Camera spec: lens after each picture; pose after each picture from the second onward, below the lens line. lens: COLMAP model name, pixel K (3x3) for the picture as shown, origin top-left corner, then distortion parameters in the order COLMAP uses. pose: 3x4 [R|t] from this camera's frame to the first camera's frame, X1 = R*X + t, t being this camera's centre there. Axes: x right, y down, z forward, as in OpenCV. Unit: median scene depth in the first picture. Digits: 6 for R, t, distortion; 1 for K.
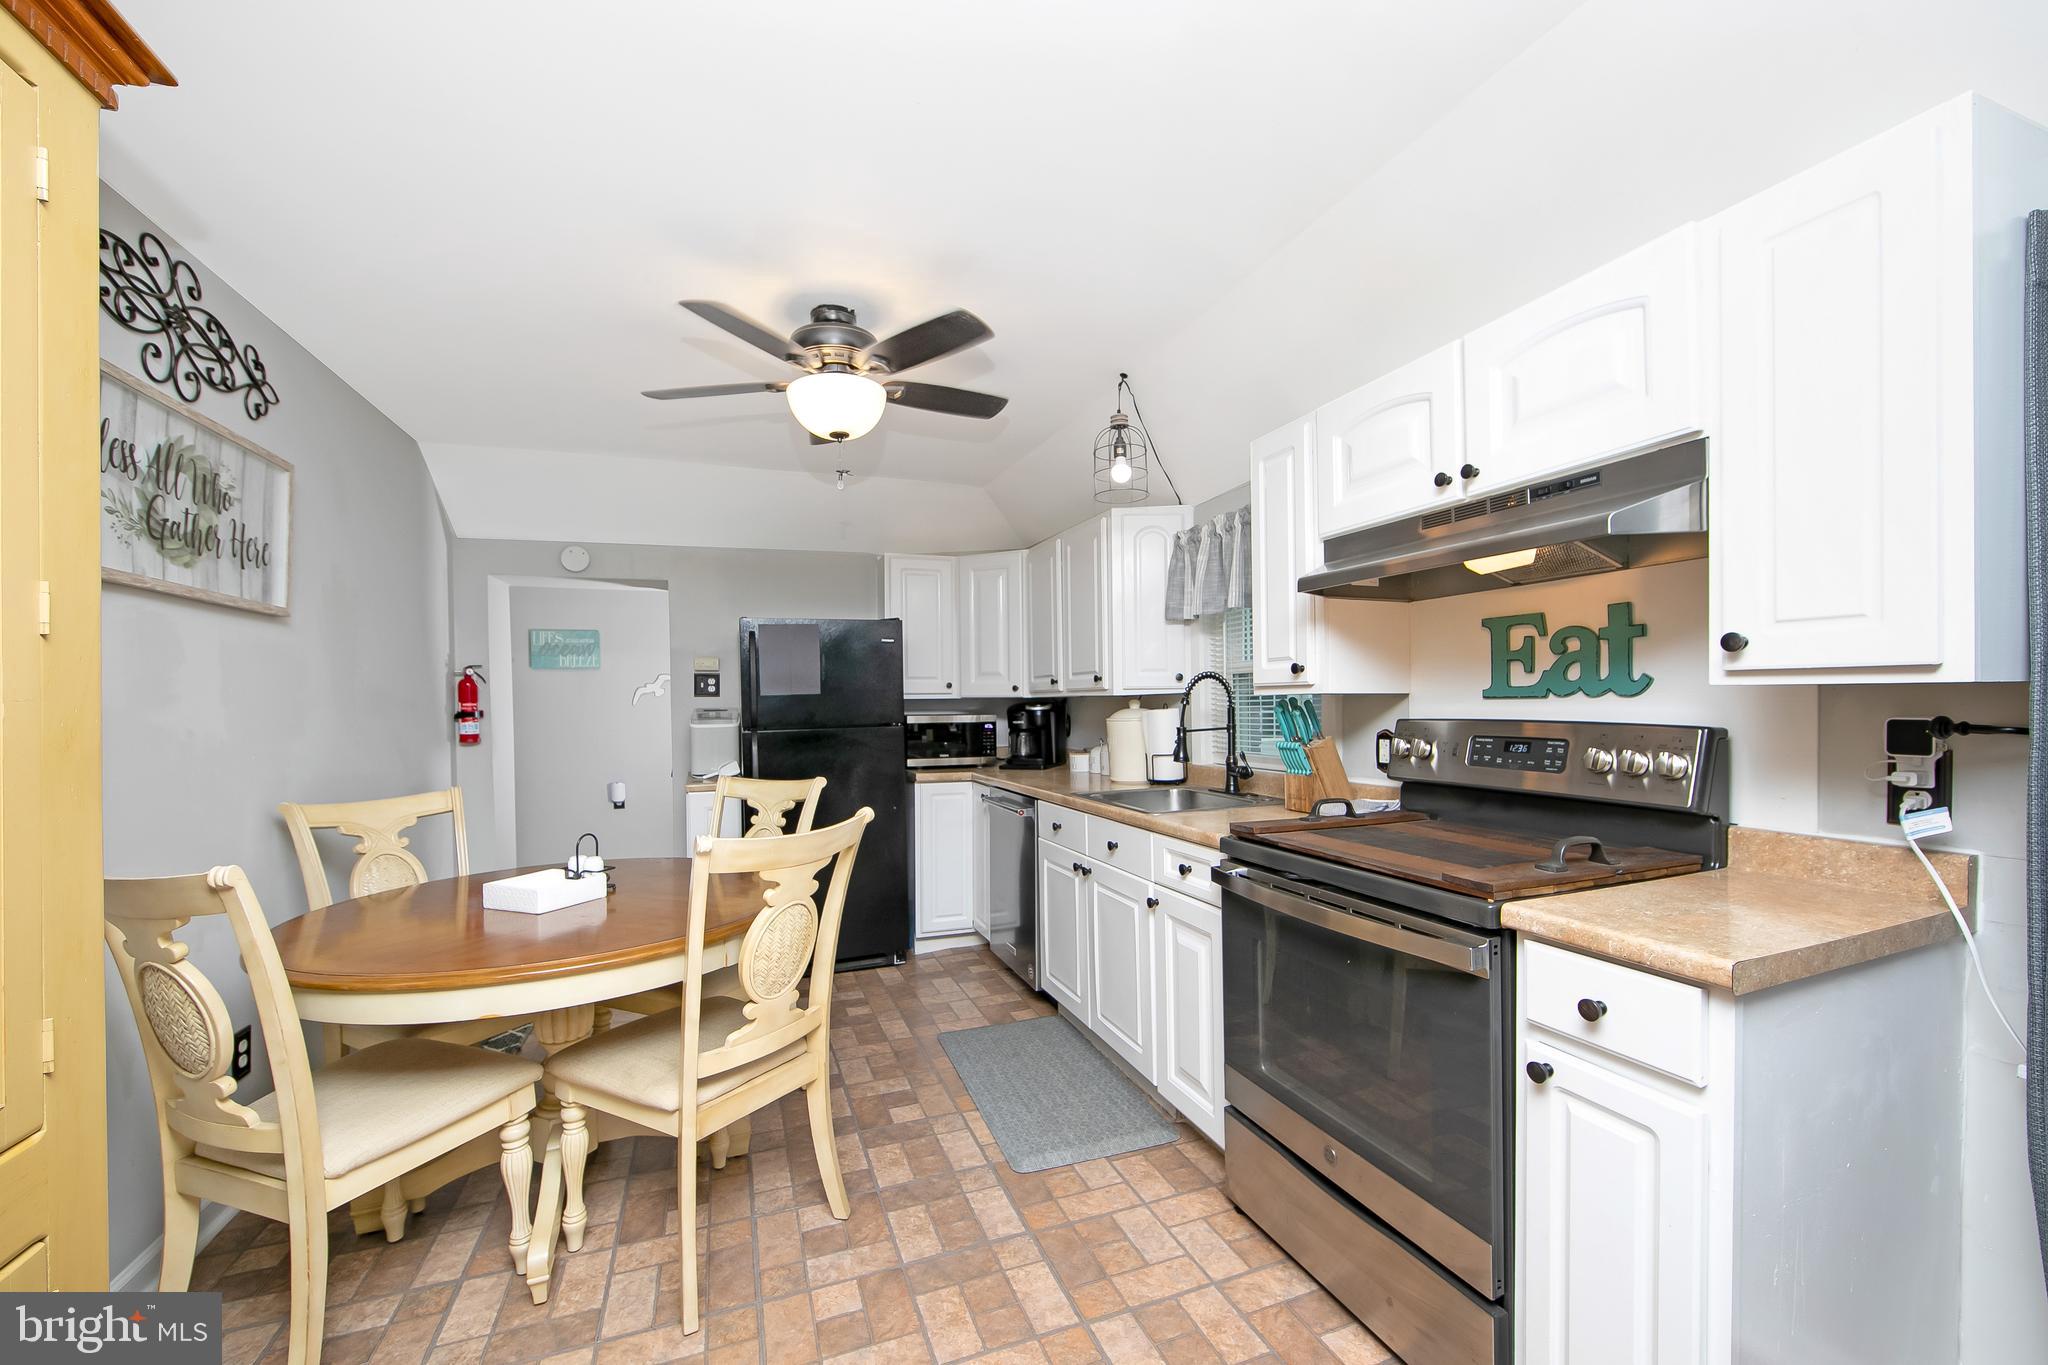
lens RADIAL K [[820.2, 0, 1015.5], [0, 820.2, 705.0], [0, 0, 1]] dist [-0.010152, 0.001328]
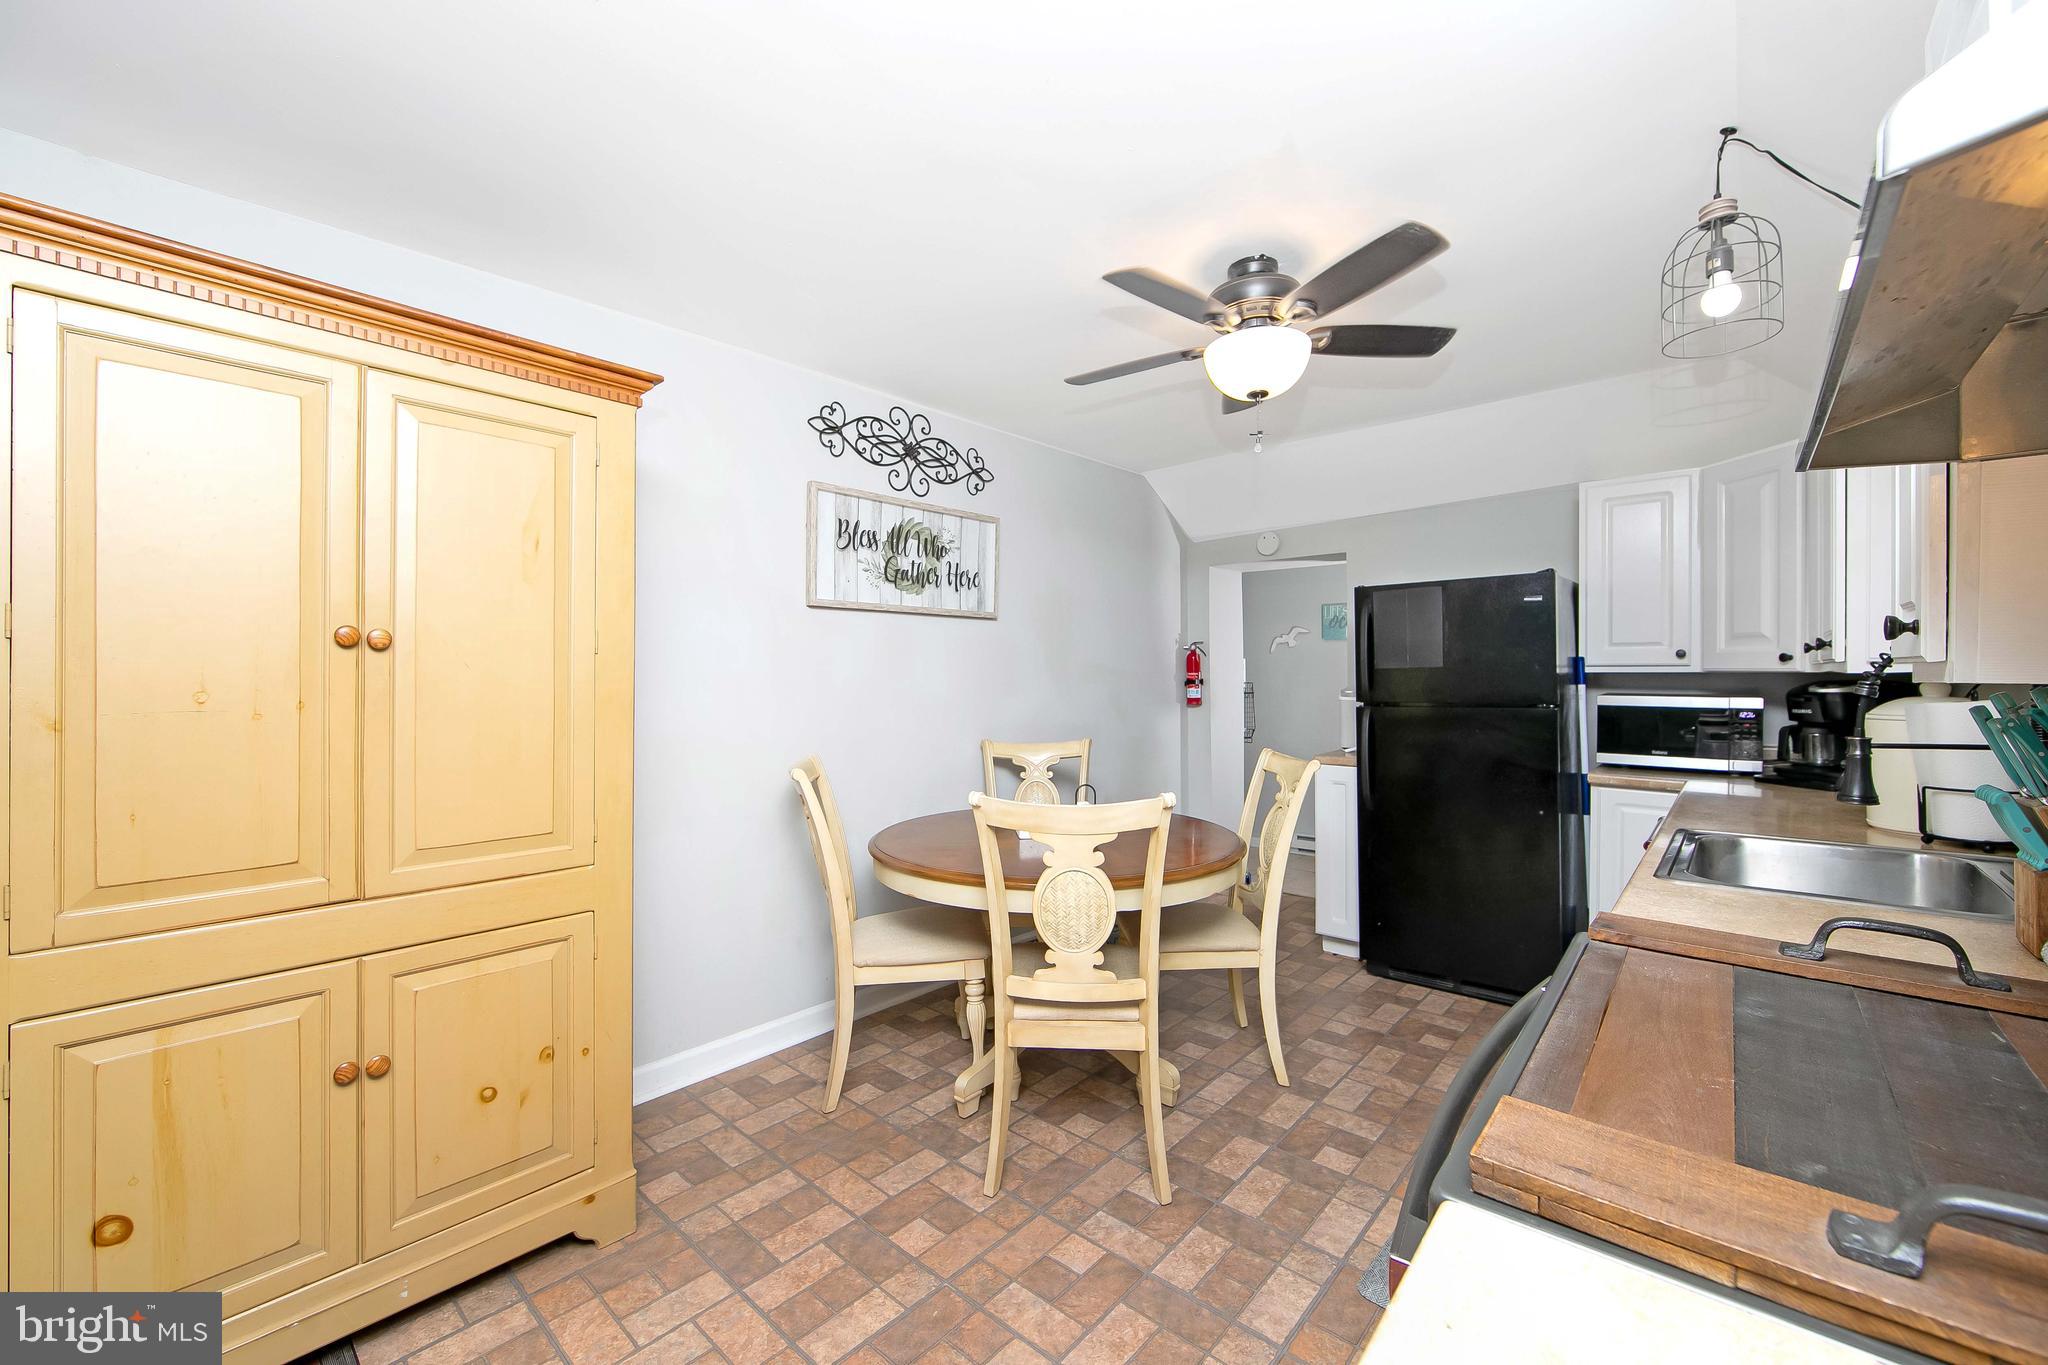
lens RADIAL K [[820.2, 0, 1050.6], [0, 820.2, 678.7], [0, 0, 1]] dist [-0.010152, 0.001328]
pose [[0.472745, 0.017550, -0.881025, 0.547482], [-0.004844, 0.999838, 0.017318, -0.023289], [0.881186, -0.003919, 0.472753, 0.384518]]
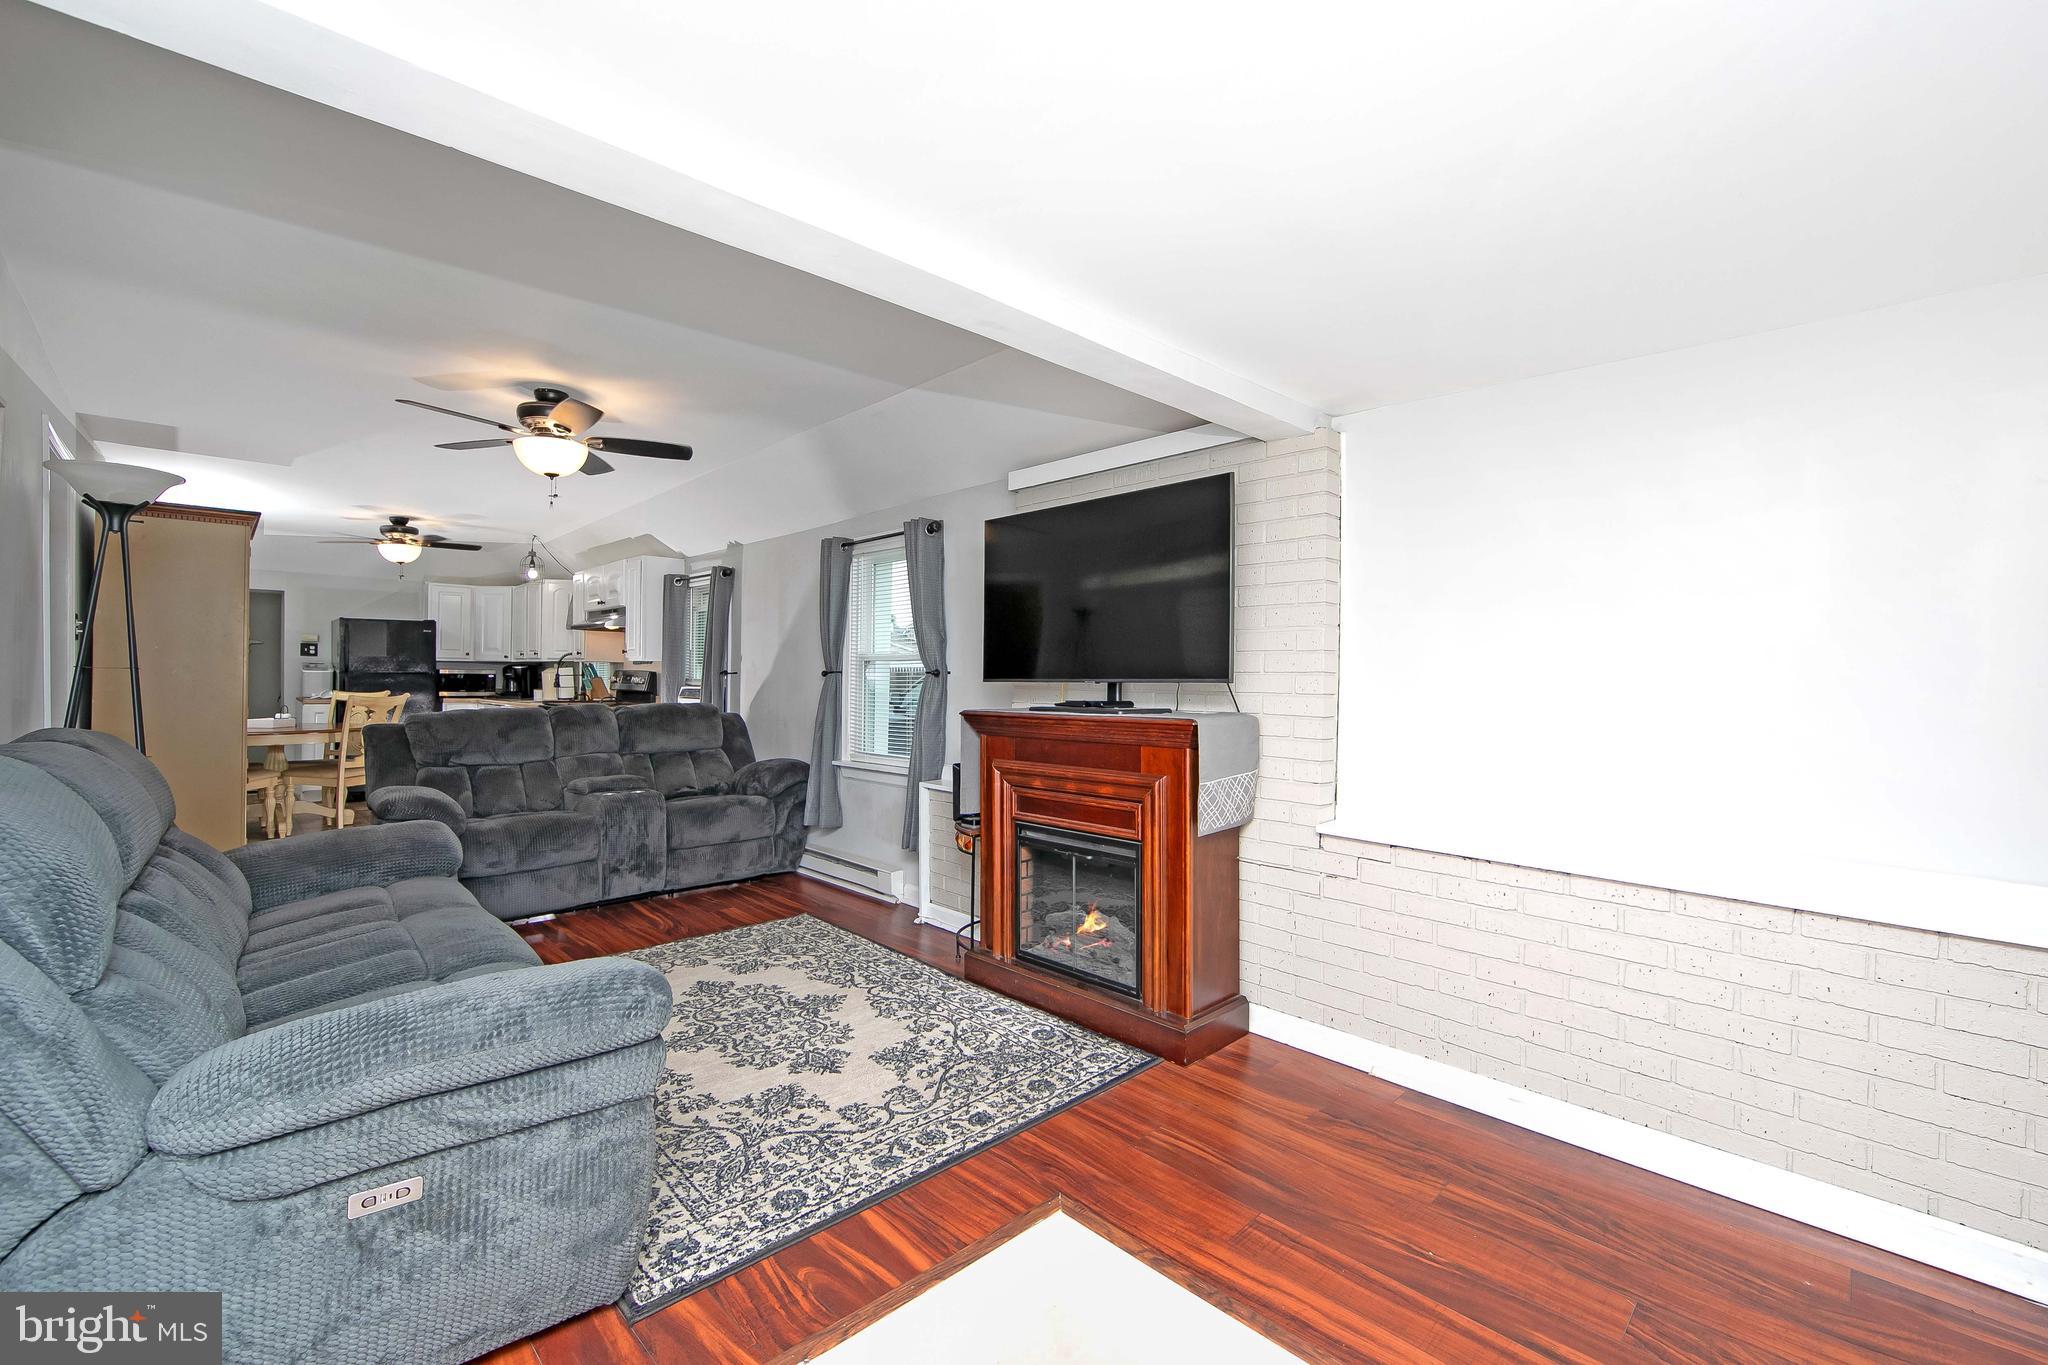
lens RADIAL K [[837.4, 0, 1009.9], [0, 837.4, 678.3], [0, 0, 1]] dist [-0.006856, 0.001551]
pose [[0.911596, 0.022434, 0.410476, 0.535236], [-0.021313, 0.999746, -0.007306, 0.038280], [-0.410535, -0.002088, 0.911842, -2.522750]]
